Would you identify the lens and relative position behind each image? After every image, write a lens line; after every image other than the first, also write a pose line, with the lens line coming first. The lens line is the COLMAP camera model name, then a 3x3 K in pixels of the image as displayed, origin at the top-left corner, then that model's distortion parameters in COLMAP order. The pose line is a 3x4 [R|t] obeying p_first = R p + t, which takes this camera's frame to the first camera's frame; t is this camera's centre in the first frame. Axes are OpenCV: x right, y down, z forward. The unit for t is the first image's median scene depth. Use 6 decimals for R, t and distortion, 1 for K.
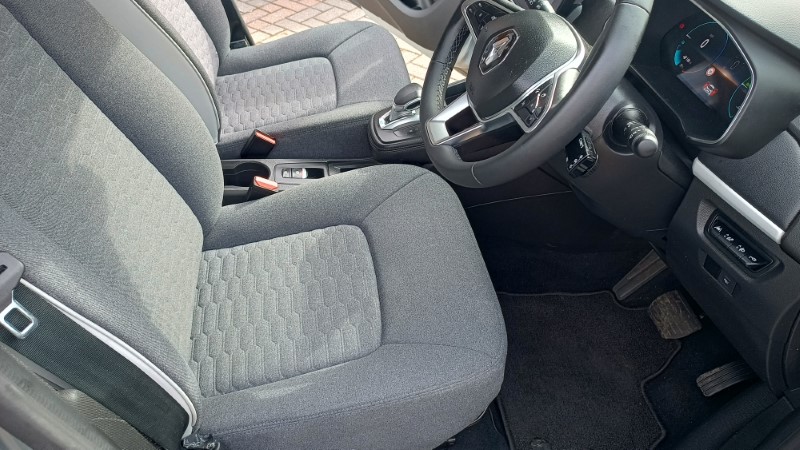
lens RADIAL K [[548.1, 0, 402.4], [0, 548.1, 222.5], [0, 0, 1]] dist [0.001521, -0.002971]
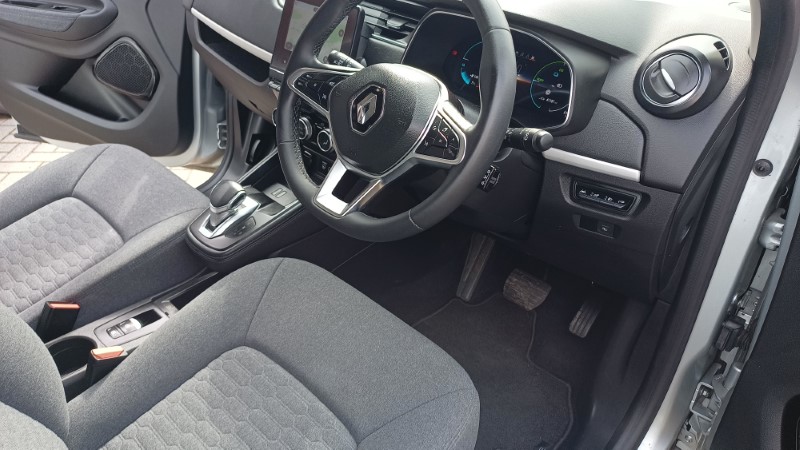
lens RADIAL K [[548.1, 0, 401.9], [0, 548.1, 227.1], [0, 0, 1]] dist [0.001521, -0.002971]
pose [[0.808790, -0.371568, 0.455847, -0.200299], [0.423743, 0.905680, -0.013596, -0.043955], [-0.407800, 0.204158, 0.889954, 0.067753]]
